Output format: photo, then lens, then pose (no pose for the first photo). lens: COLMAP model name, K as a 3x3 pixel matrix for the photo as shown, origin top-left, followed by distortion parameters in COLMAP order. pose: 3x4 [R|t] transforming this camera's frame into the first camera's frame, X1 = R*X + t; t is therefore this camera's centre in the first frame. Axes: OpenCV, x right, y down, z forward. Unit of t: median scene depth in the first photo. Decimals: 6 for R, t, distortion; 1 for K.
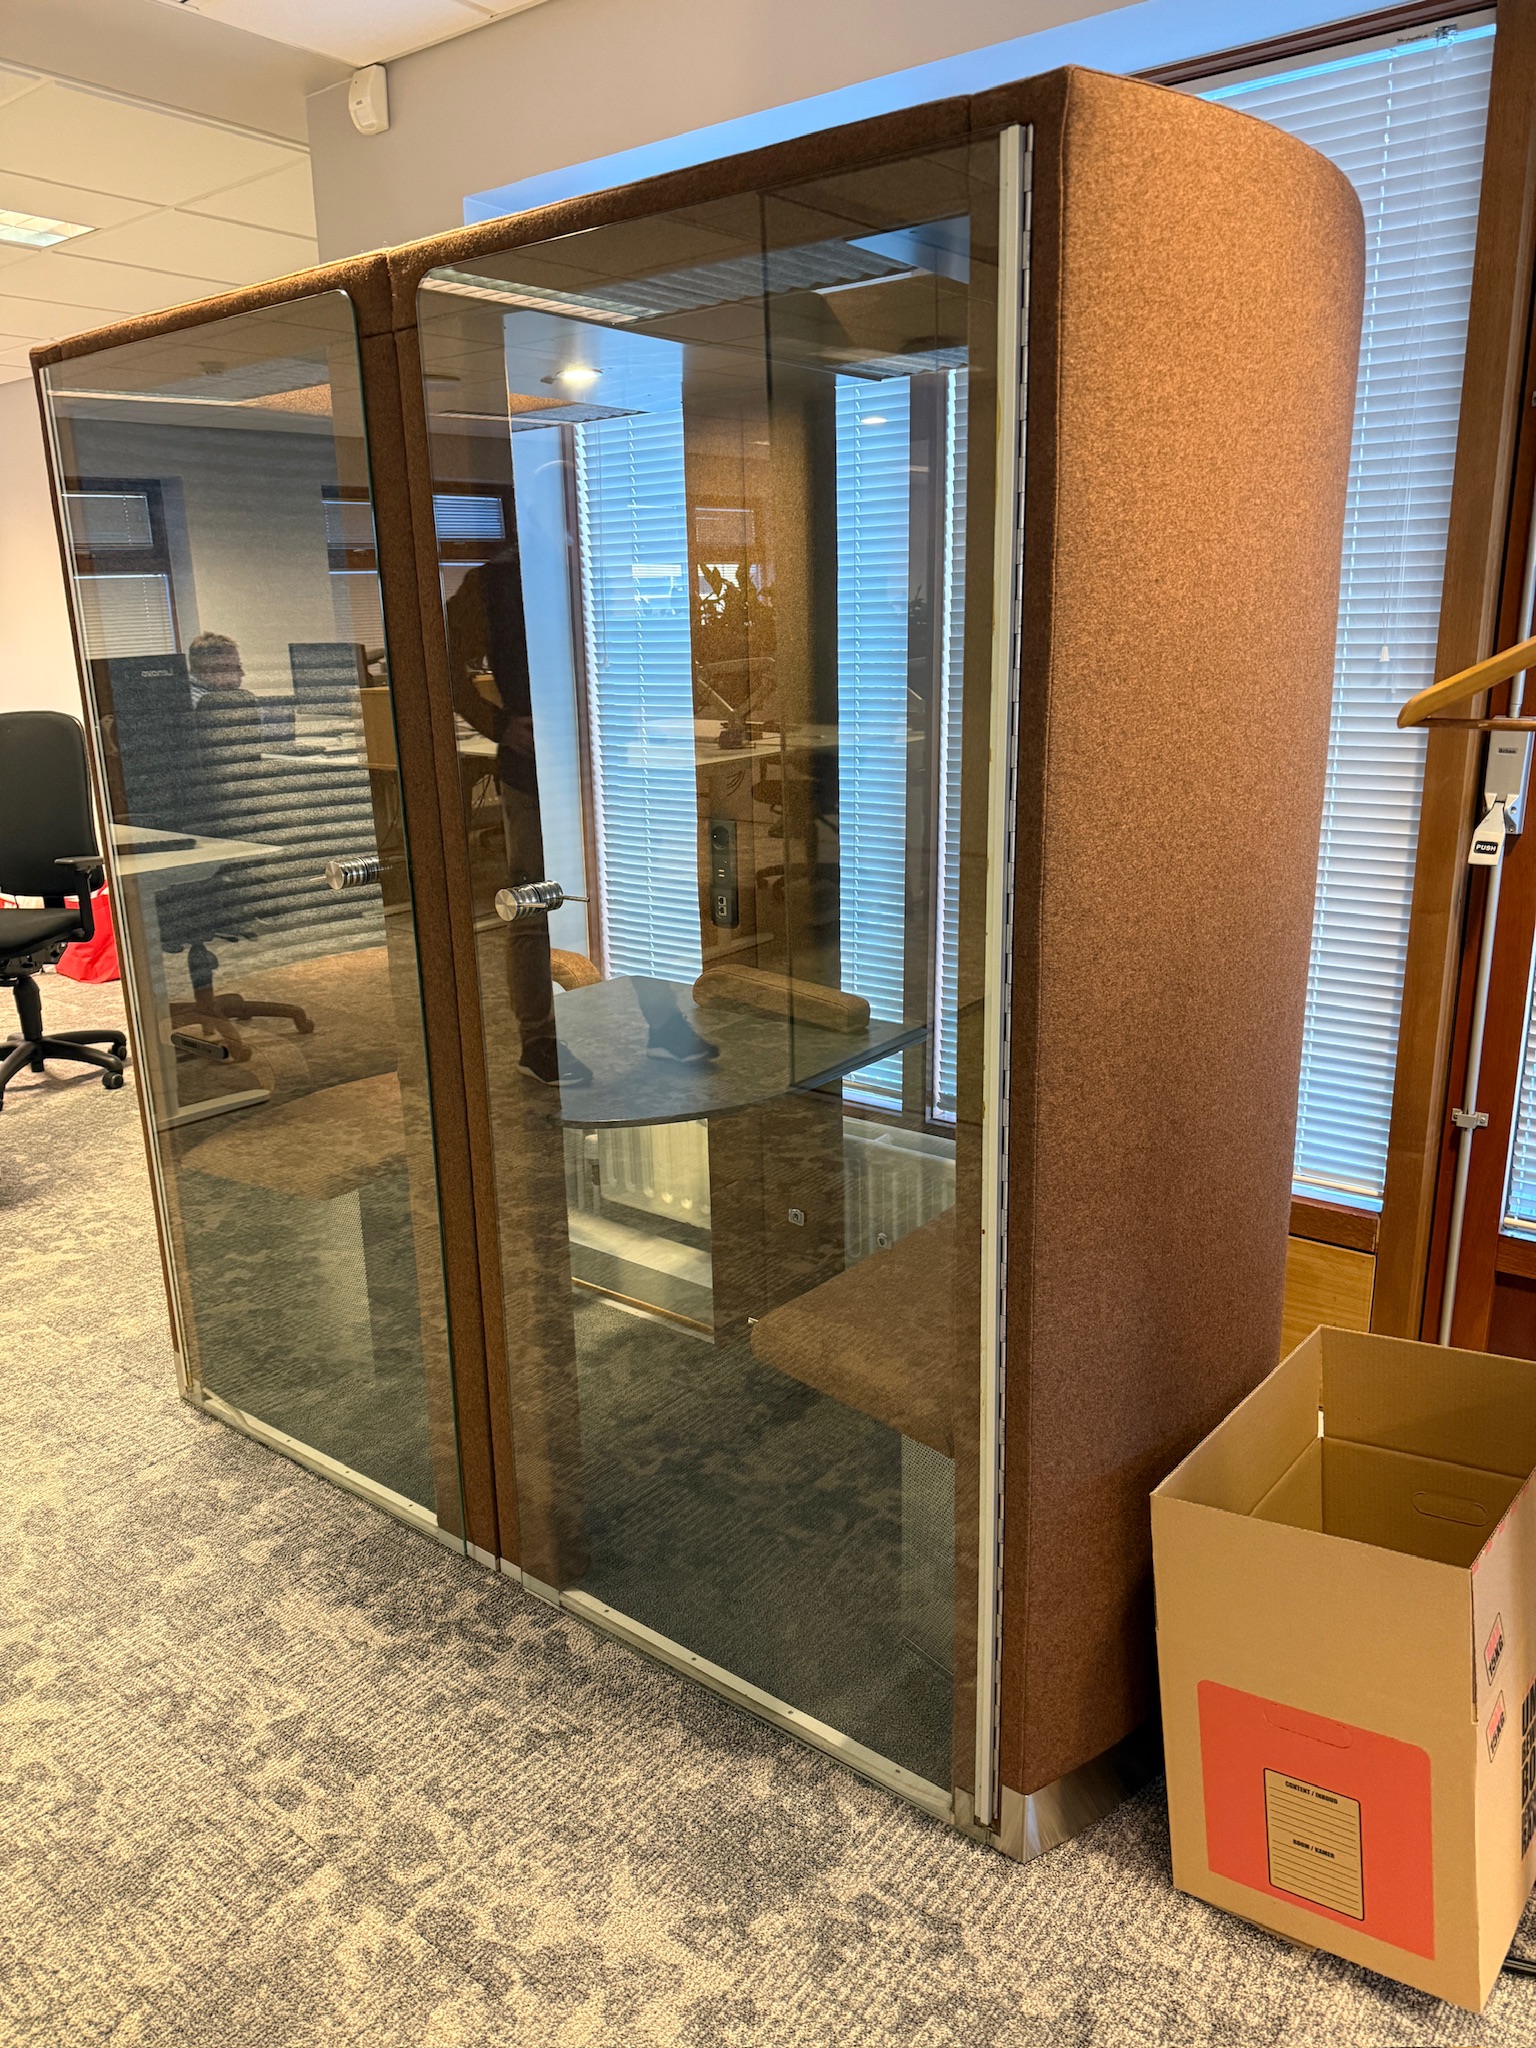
lens RADIAL K [[1437.7, 0, 777.7], [0, 1437.7, 1035.8], [0, 0, 1]] dist [0.001462, 0.000535]
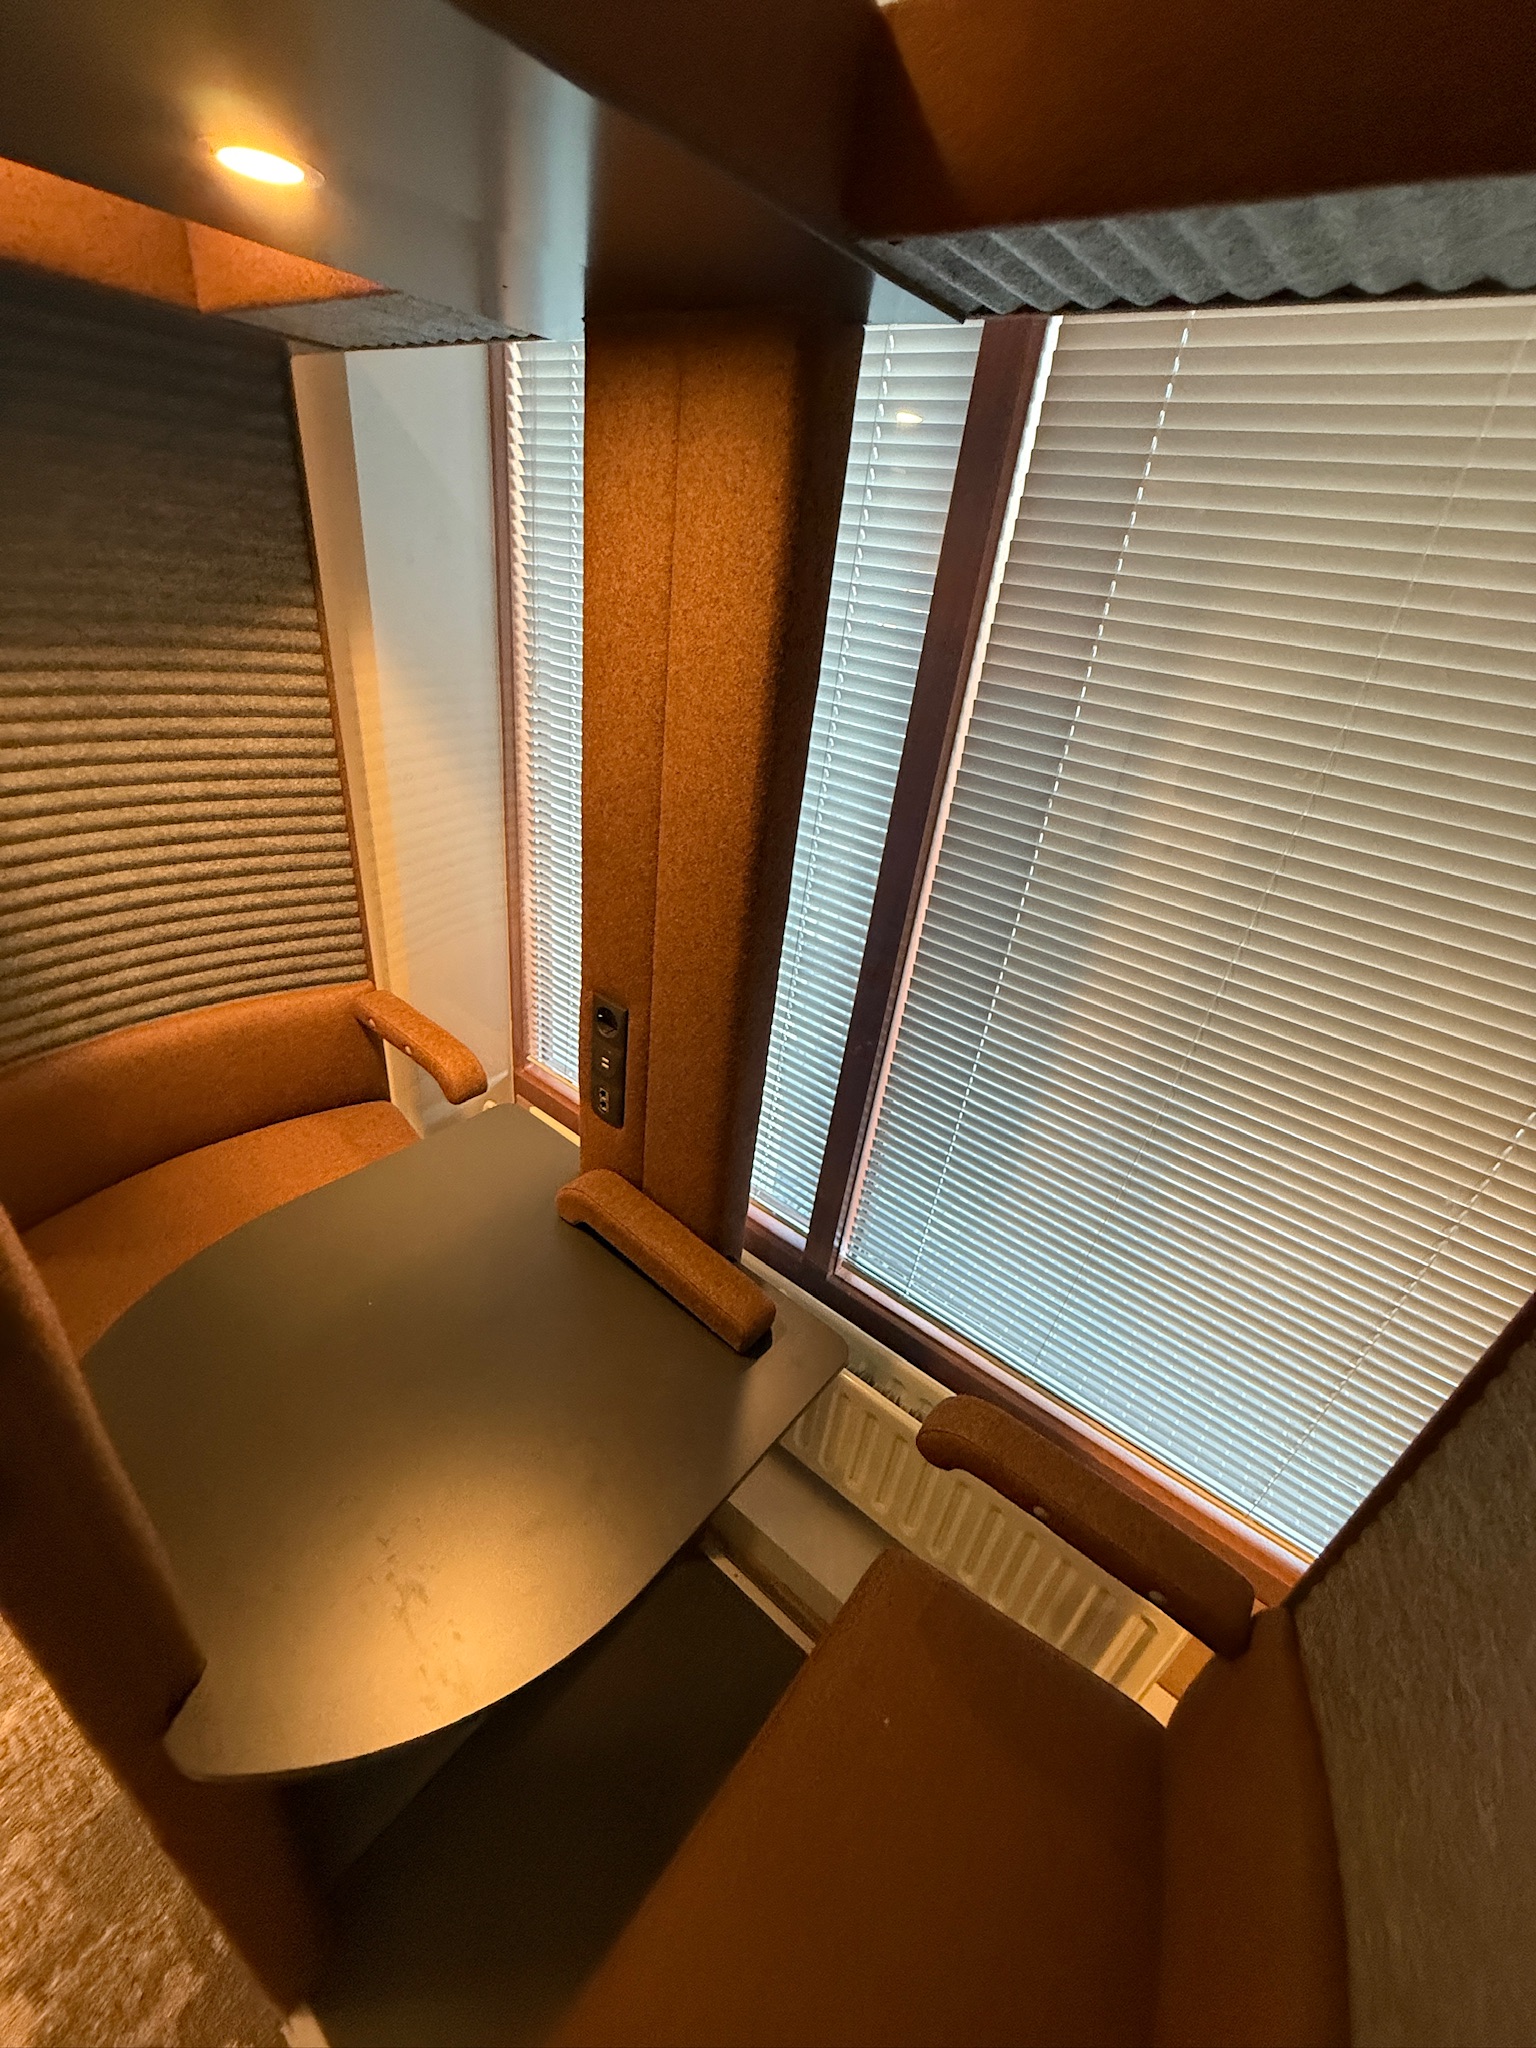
lens RADIAL K [[816.5, 0, 769.5], [0, 816.5, 1018.3], [0, 0, 1]] dist [-0.000378, -0.000047]
pose [[0.991276, 0.117441, 0.059827, 0.015003], [-0.128346, 0.963366, 0.235487, -0.226703], [-0.029980, -0.241111, 0.970034, 0.538067]]
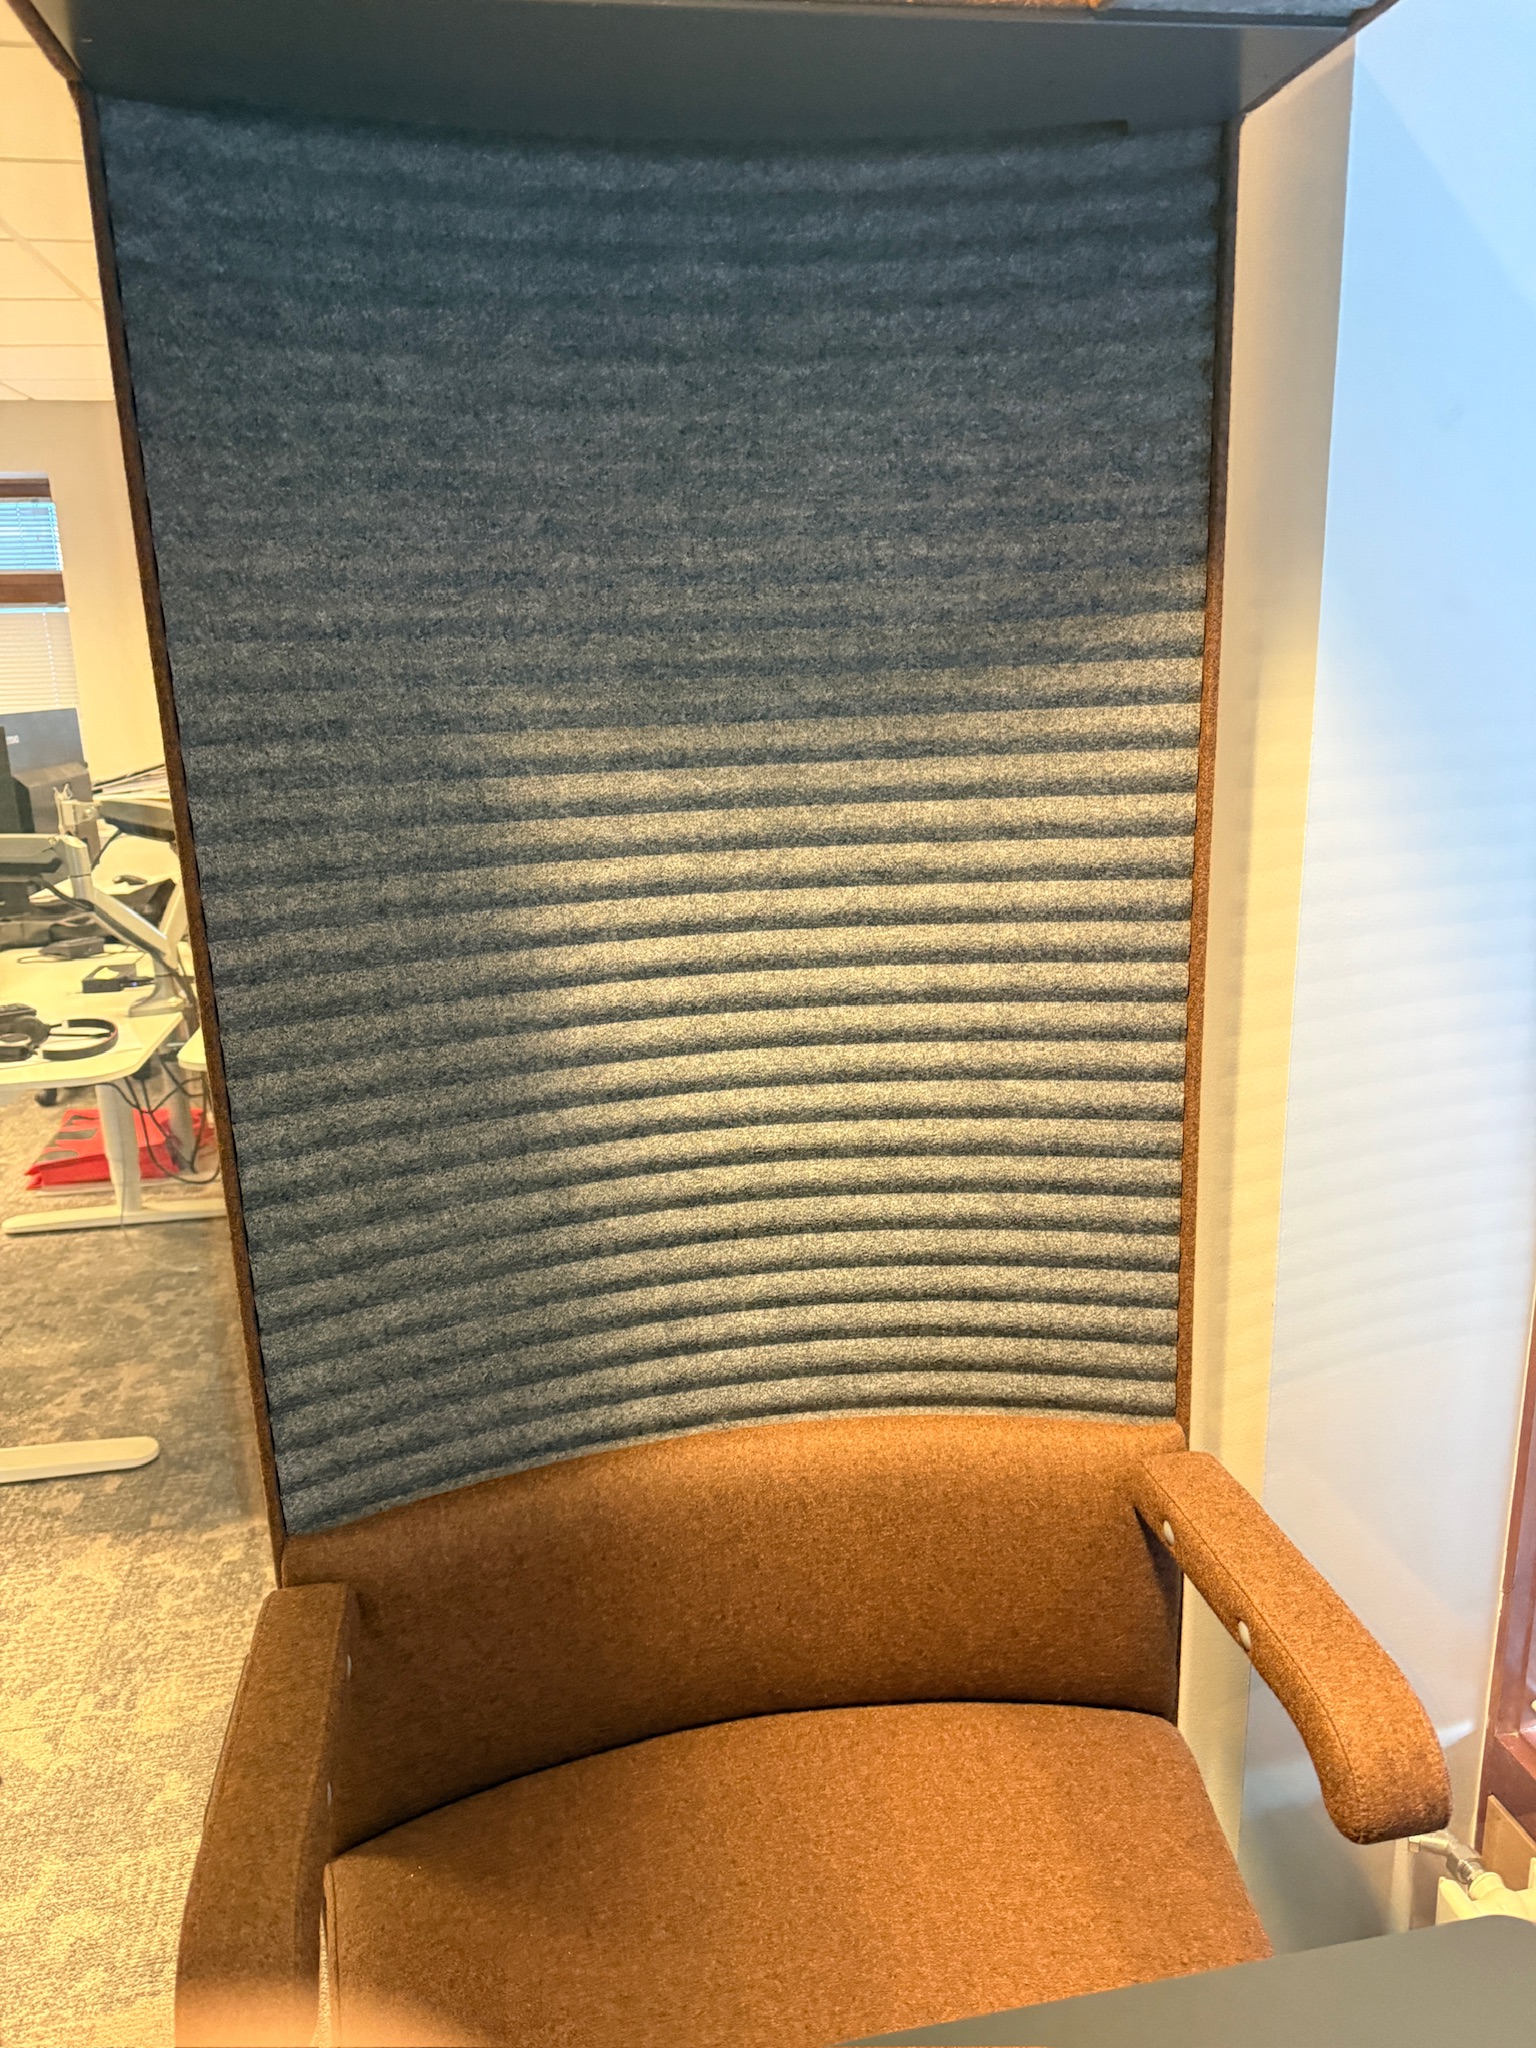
lens RADIAL K [[1449.8, 0, 768.0], [0, 1449.8, 1024.0], [0, 0, 1]] dist [0.172871, -0.303288]
pose [[0.750082, 0.154648, -0.643010, -0.059049], [-0.156275, 0.986187, 0.054887, -0.203749], [0.642616, 0.059317, 0.763889, 0.686934]]
